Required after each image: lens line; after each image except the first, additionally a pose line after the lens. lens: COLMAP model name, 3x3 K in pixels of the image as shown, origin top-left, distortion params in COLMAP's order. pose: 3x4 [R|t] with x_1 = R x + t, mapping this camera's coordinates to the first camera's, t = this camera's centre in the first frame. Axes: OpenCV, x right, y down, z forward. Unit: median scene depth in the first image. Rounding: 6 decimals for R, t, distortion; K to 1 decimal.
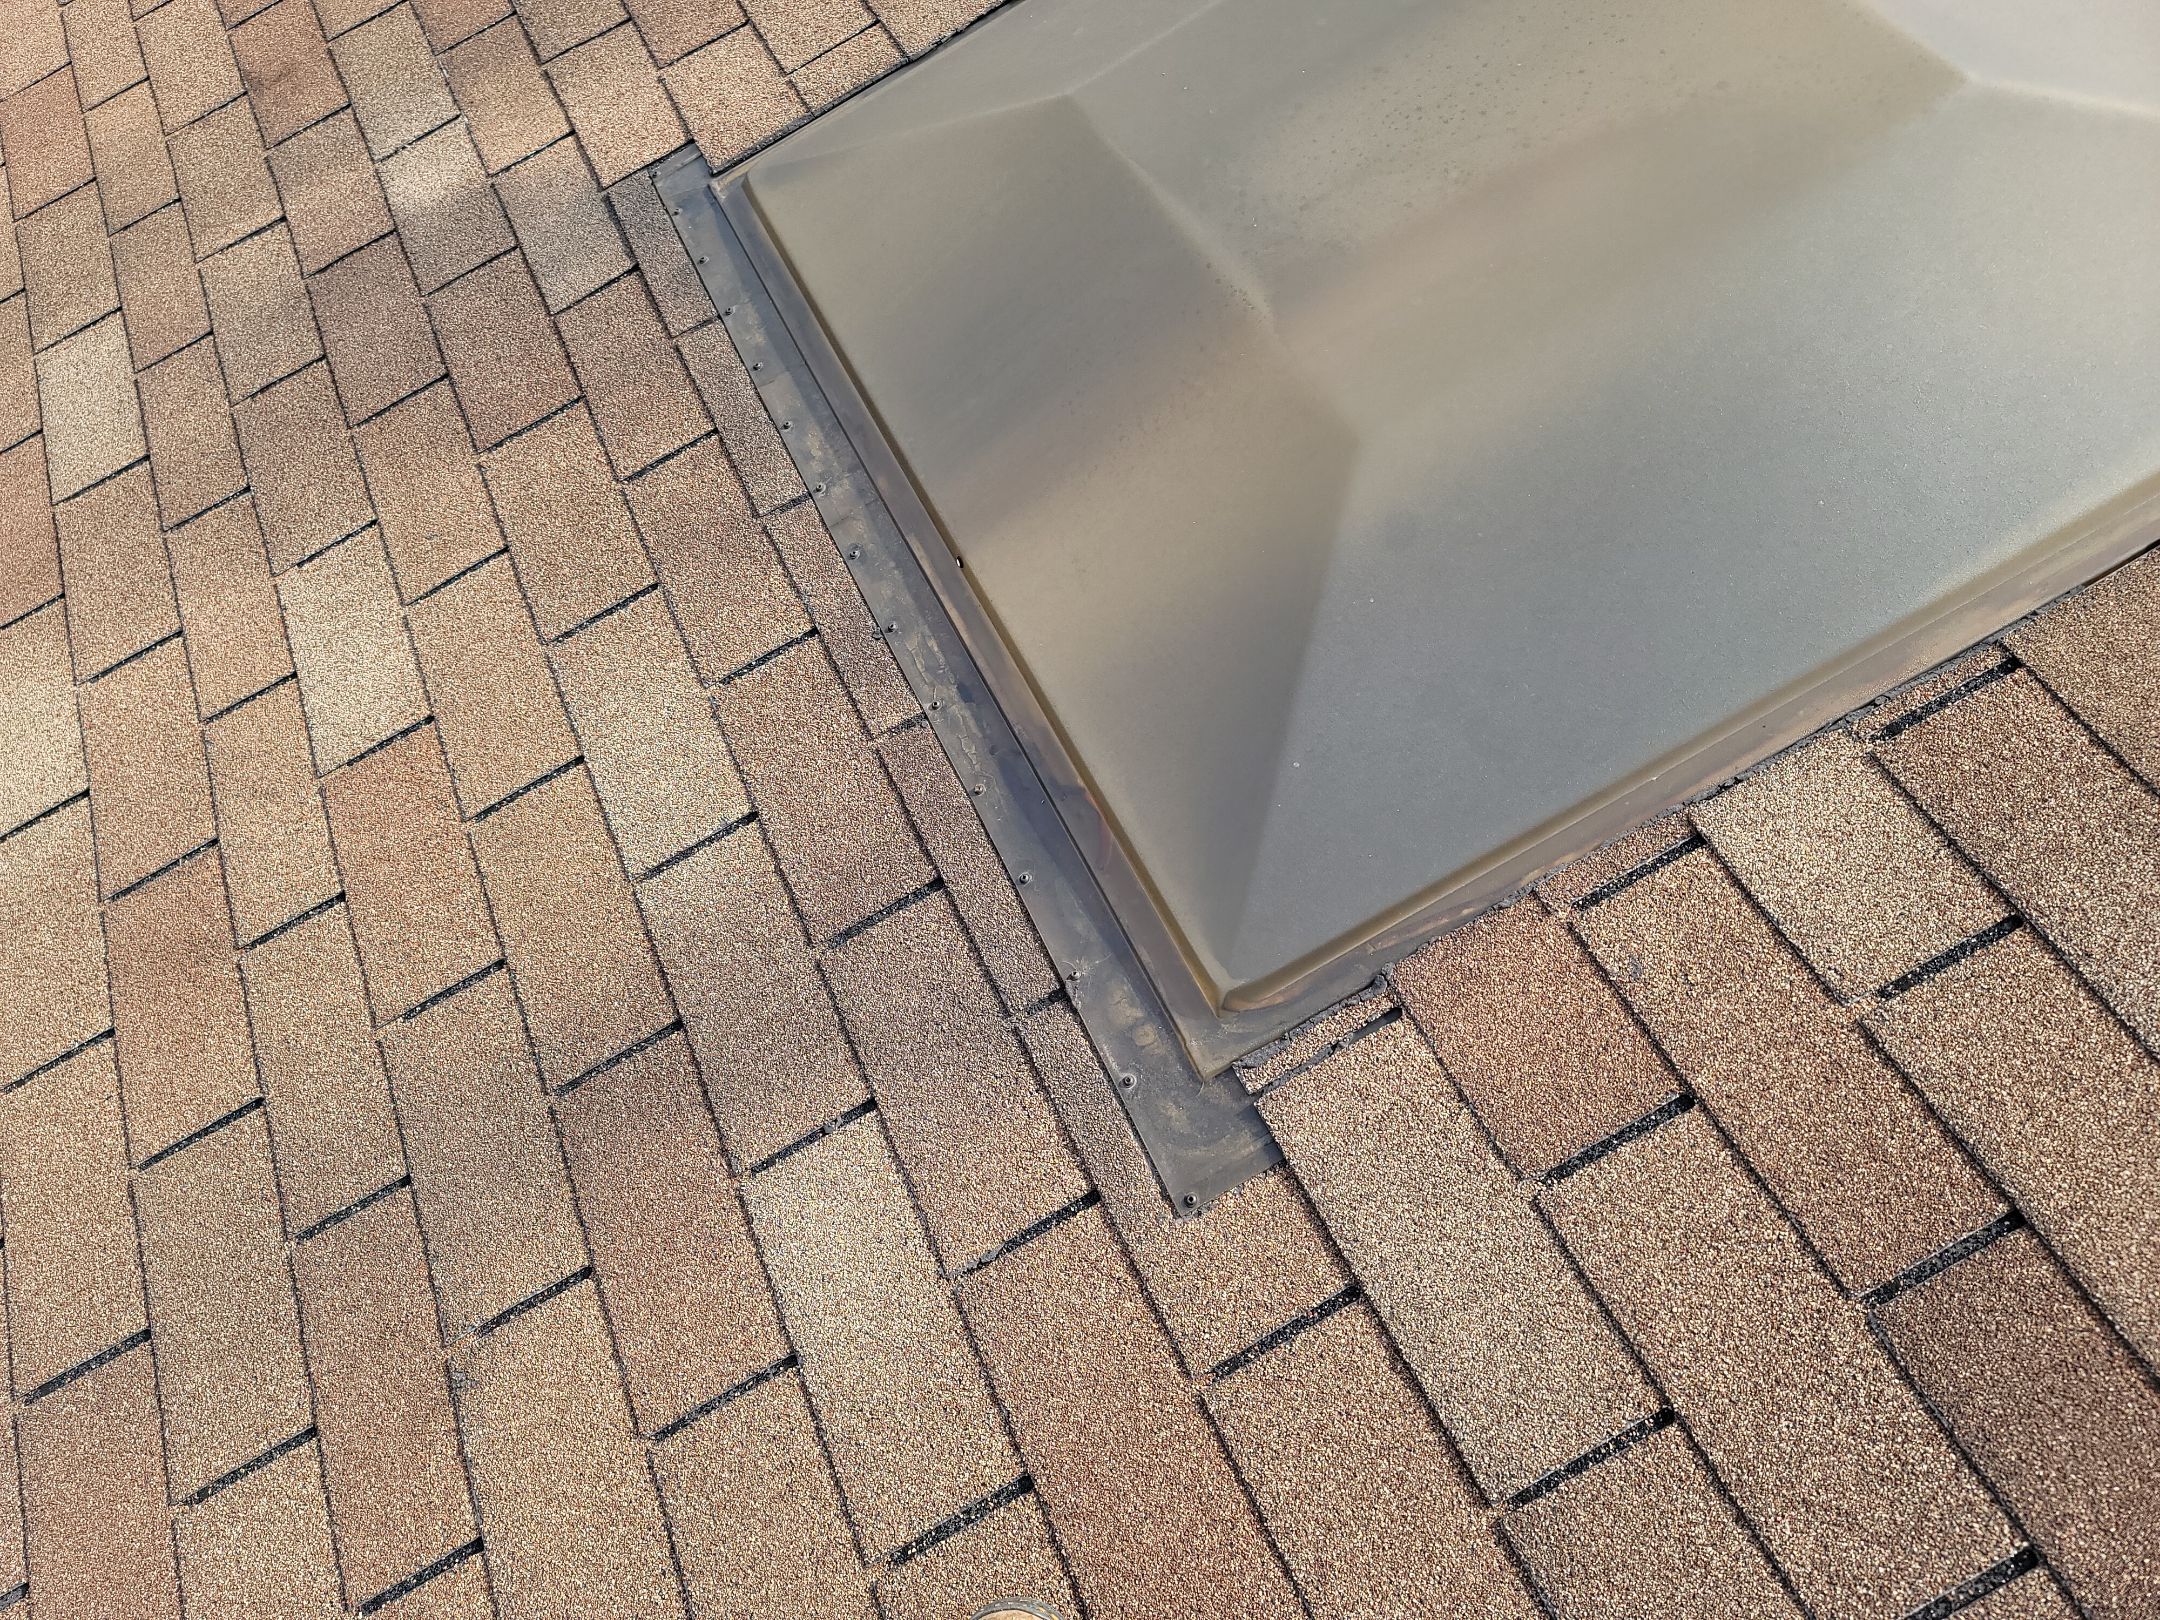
lens RADIAL K [[1522.7, 0, 1116.1], [0, 1522.7, 793.8], [0, 0, 1]] dist [0.067869, -0.044737]
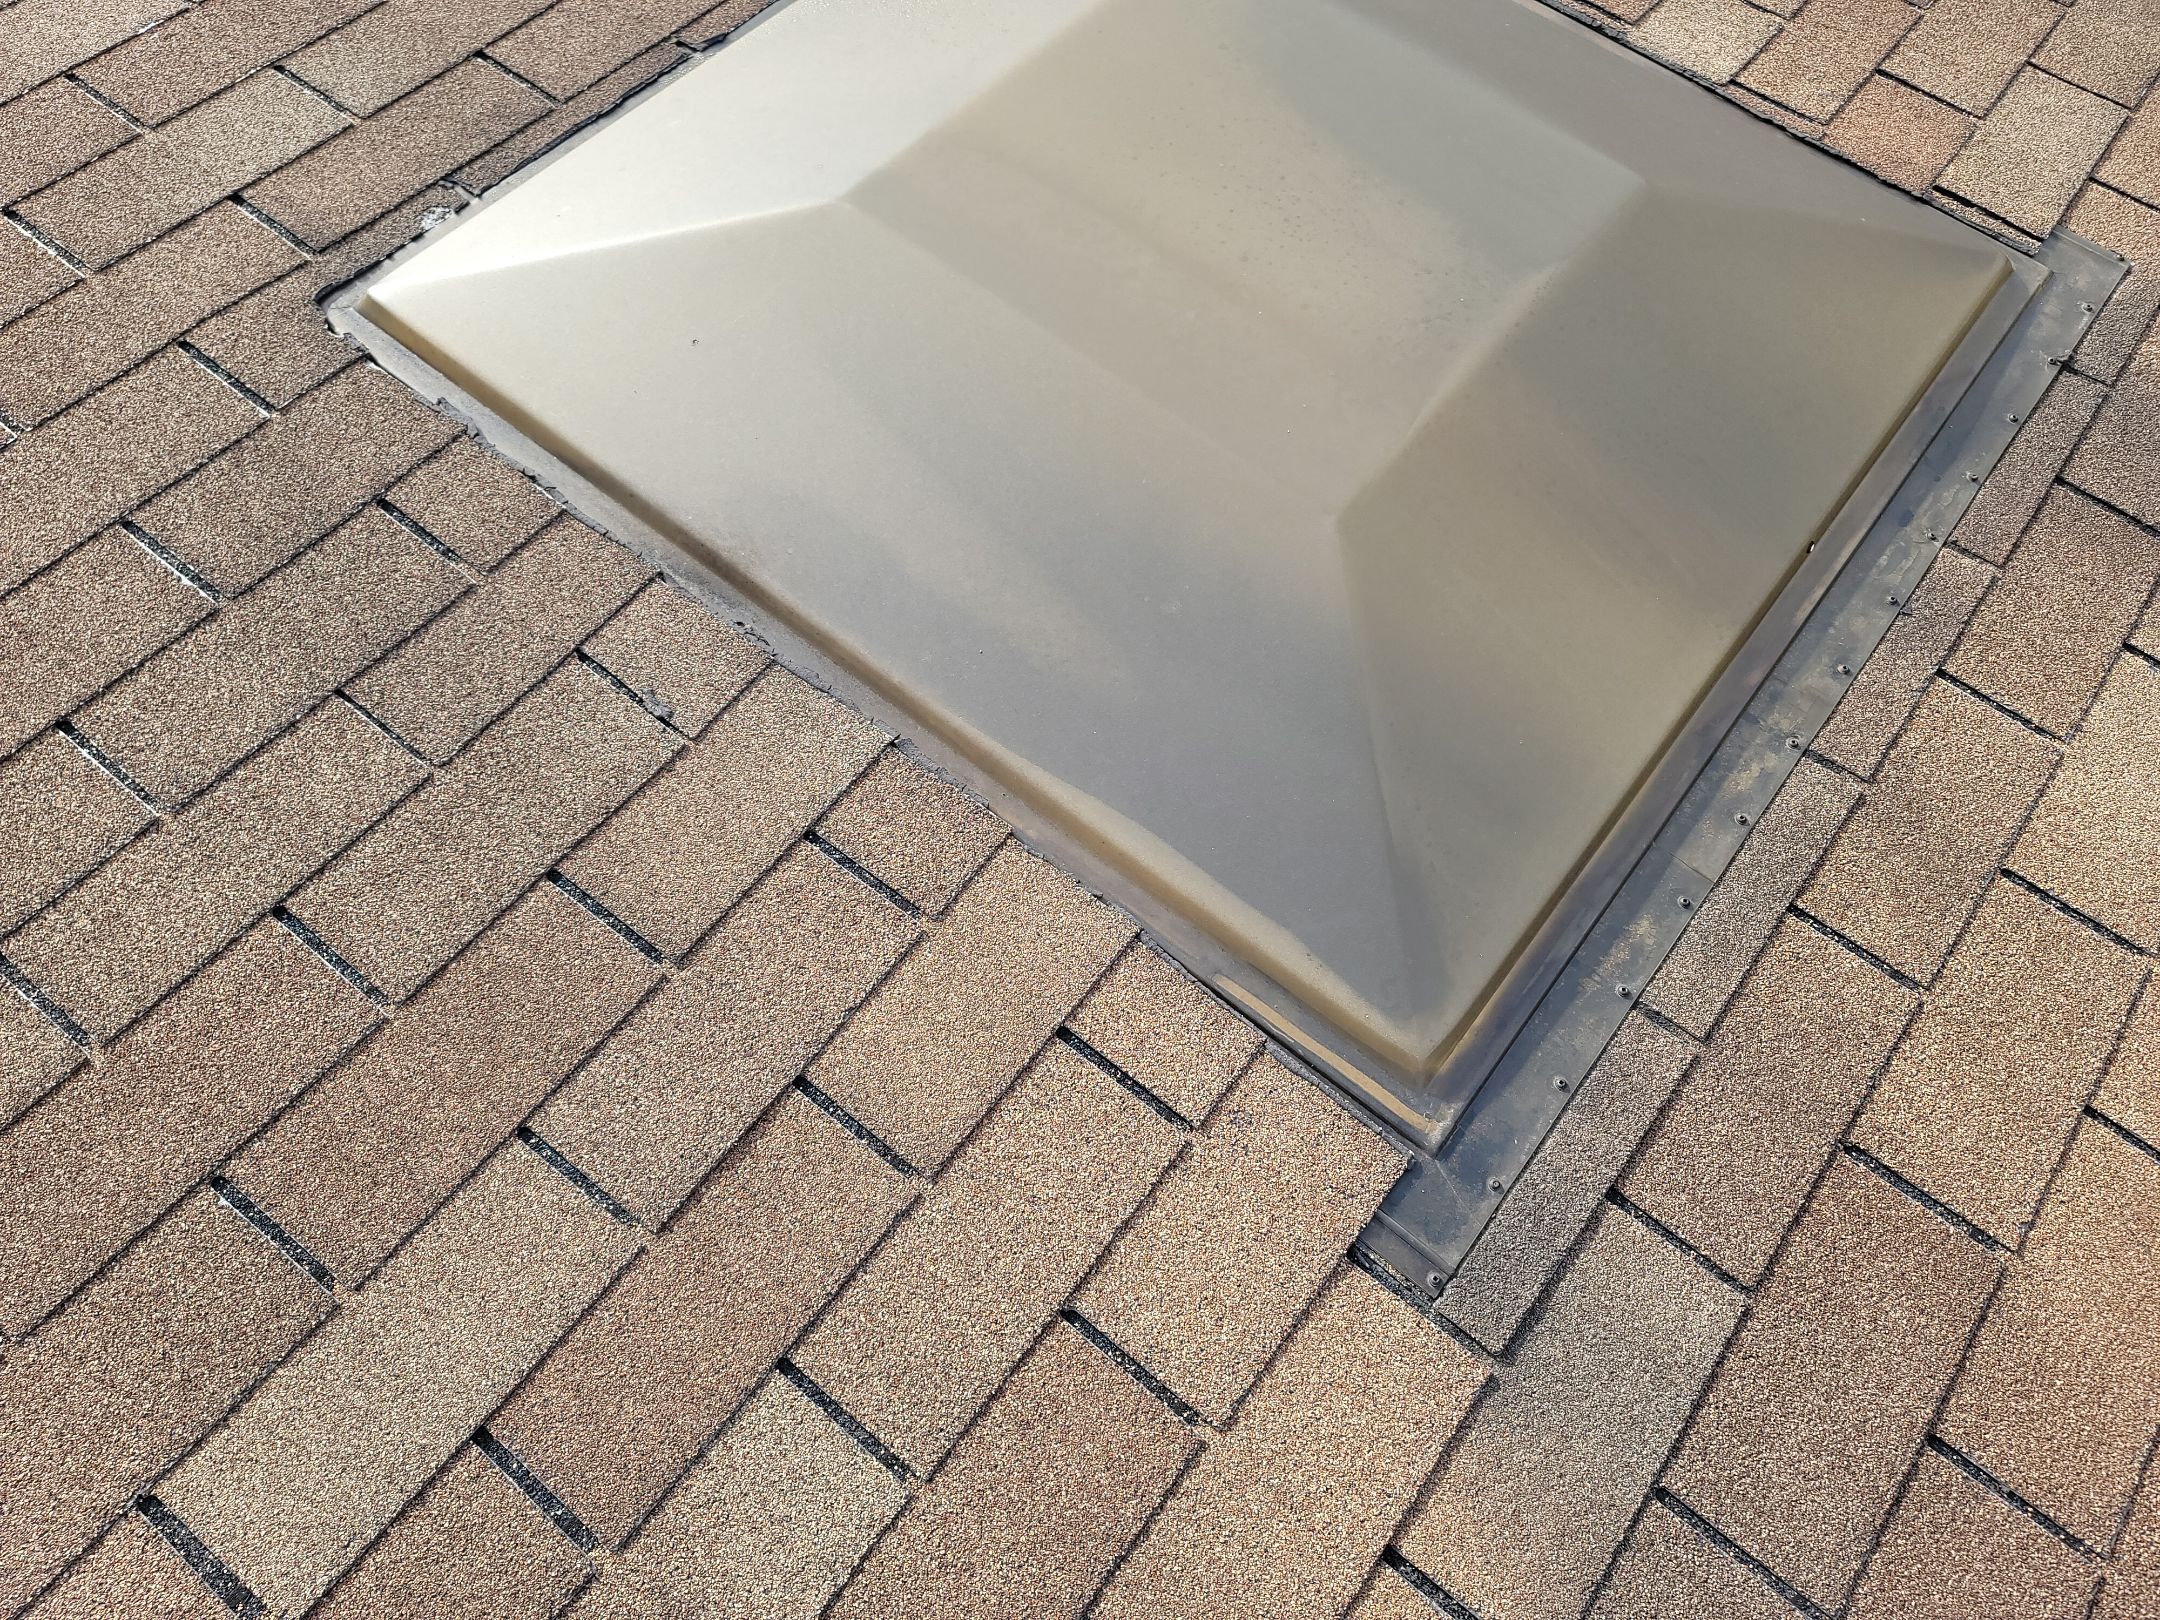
lens RADIAL K [[1653.4, 0, 1031.8], [0, 1653.4, 774.9], [0, 0, 1]] dist [0.062341, -0.039899]
pose [[-0.425083, -0.633636, 0.646382, -0.620439], [0.816722, 0.039359, 0.575687, -1.074091], [-0.390217, 0.772629, 0.500774, 0.692038]]
